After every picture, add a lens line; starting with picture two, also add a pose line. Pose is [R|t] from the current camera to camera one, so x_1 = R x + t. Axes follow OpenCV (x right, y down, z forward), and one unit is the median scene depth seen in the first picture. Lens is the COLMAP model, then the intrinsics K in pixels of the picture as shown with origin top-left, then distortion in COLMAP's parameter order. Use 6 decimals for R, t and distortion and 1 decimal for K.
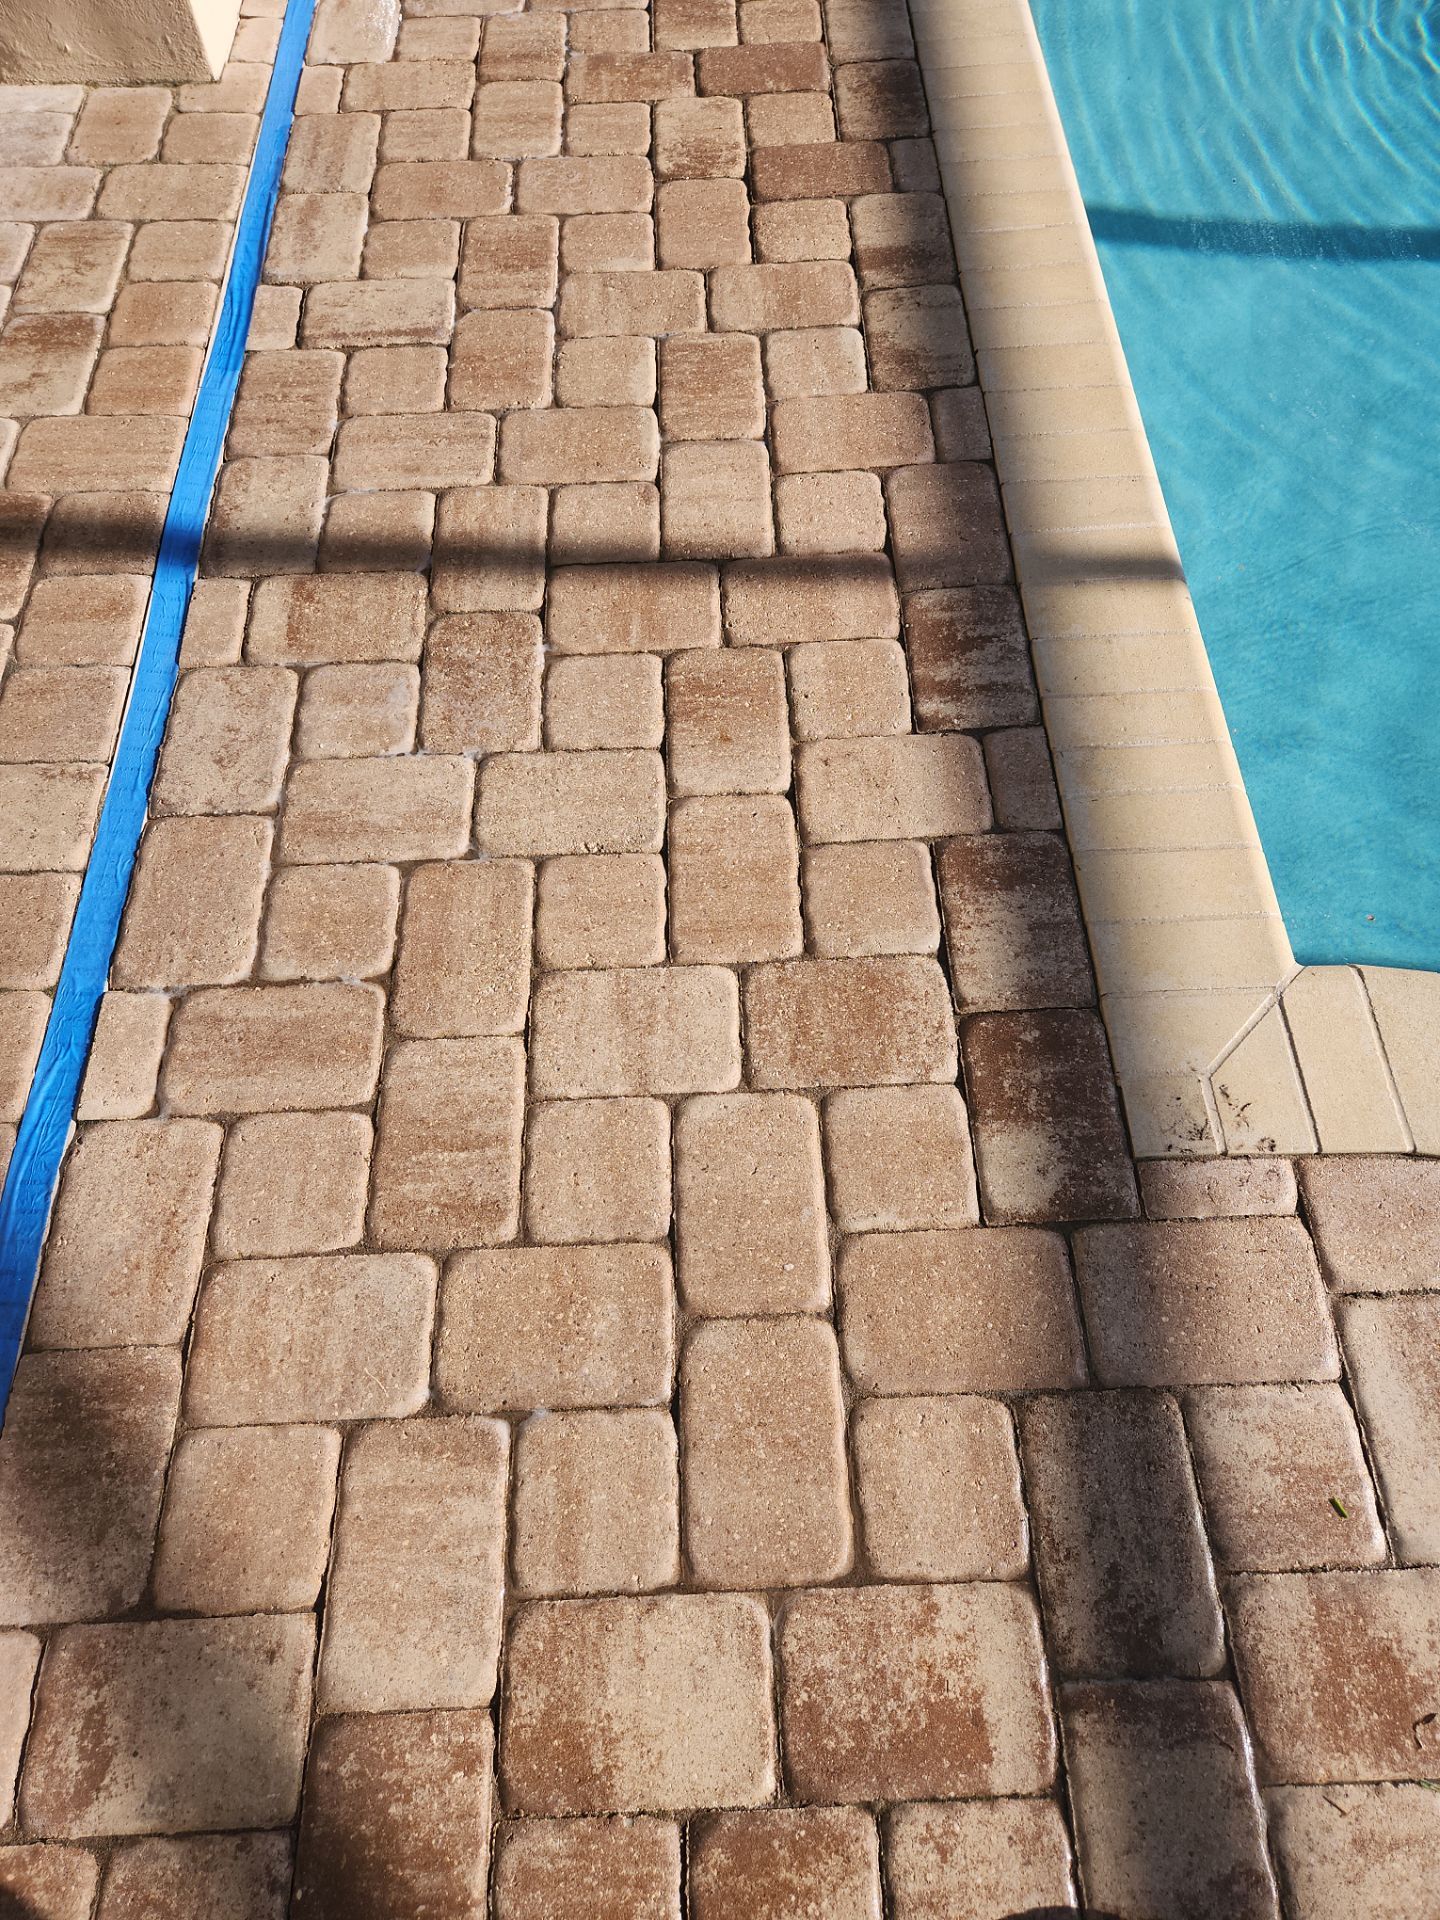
lens RADIAL K [[1273.7, 0, 760.0], [0, 1273.7, 960.3], [0, 0, 1]] dist [0.070189, -0.000186]
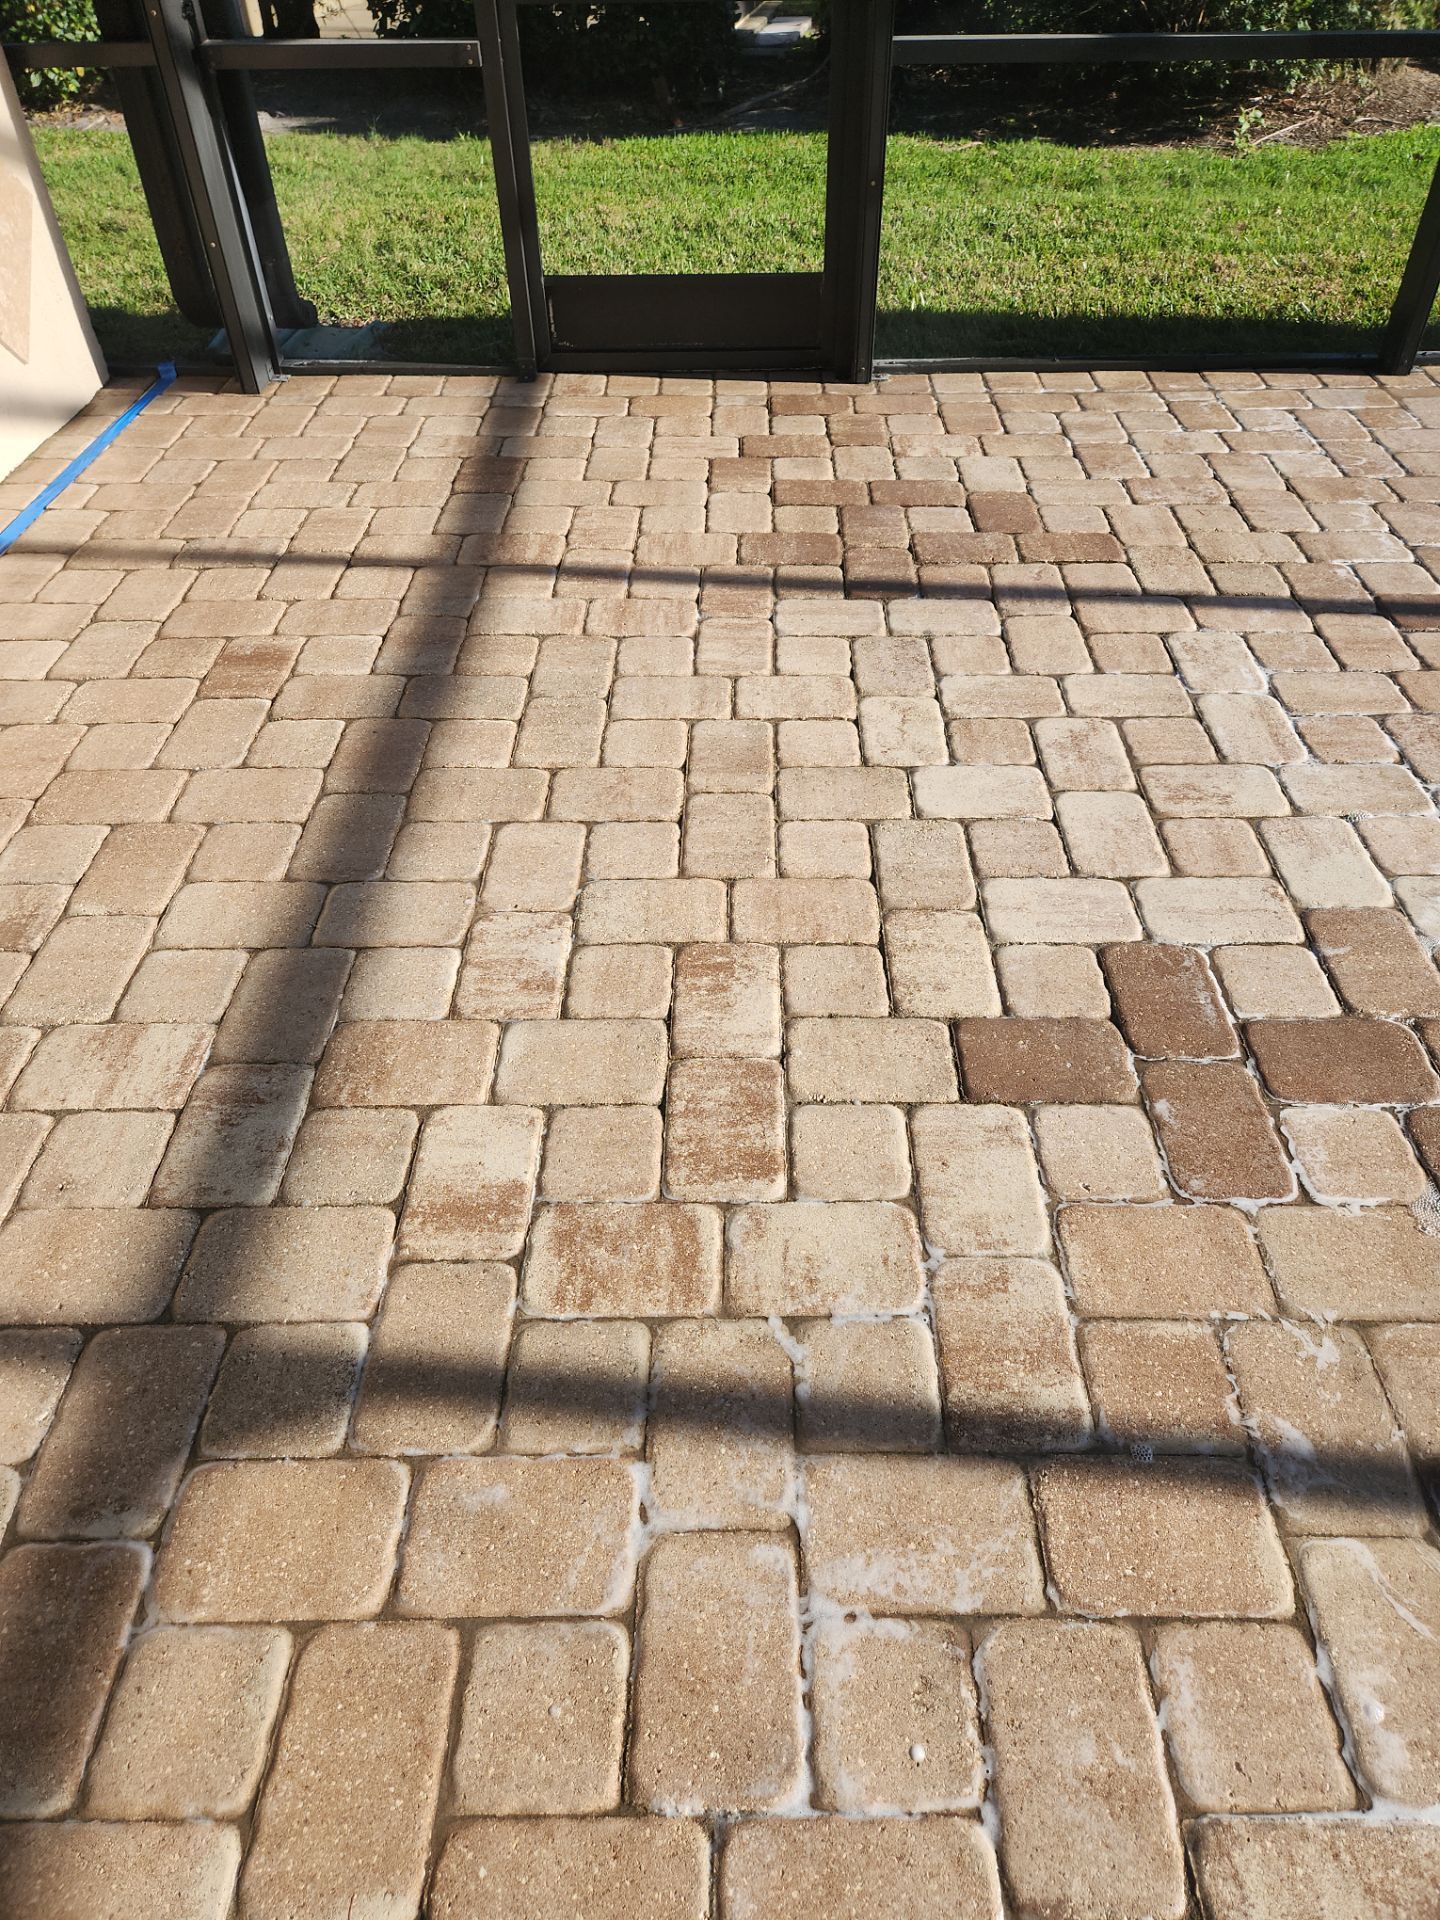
lens RADIAL K [[1279.3, 0, 720.0], [0, 1279.3, 960.0], [0, 0, 1]] dist [0.072609, -0.058376]
pose [[0.997793, 0.055228, -0.036876, 0.010422], [-0.064308, 0.942112, -0.329074, 0.189841], [0.016568, 0.330719, 0.943584, -0.106637]]
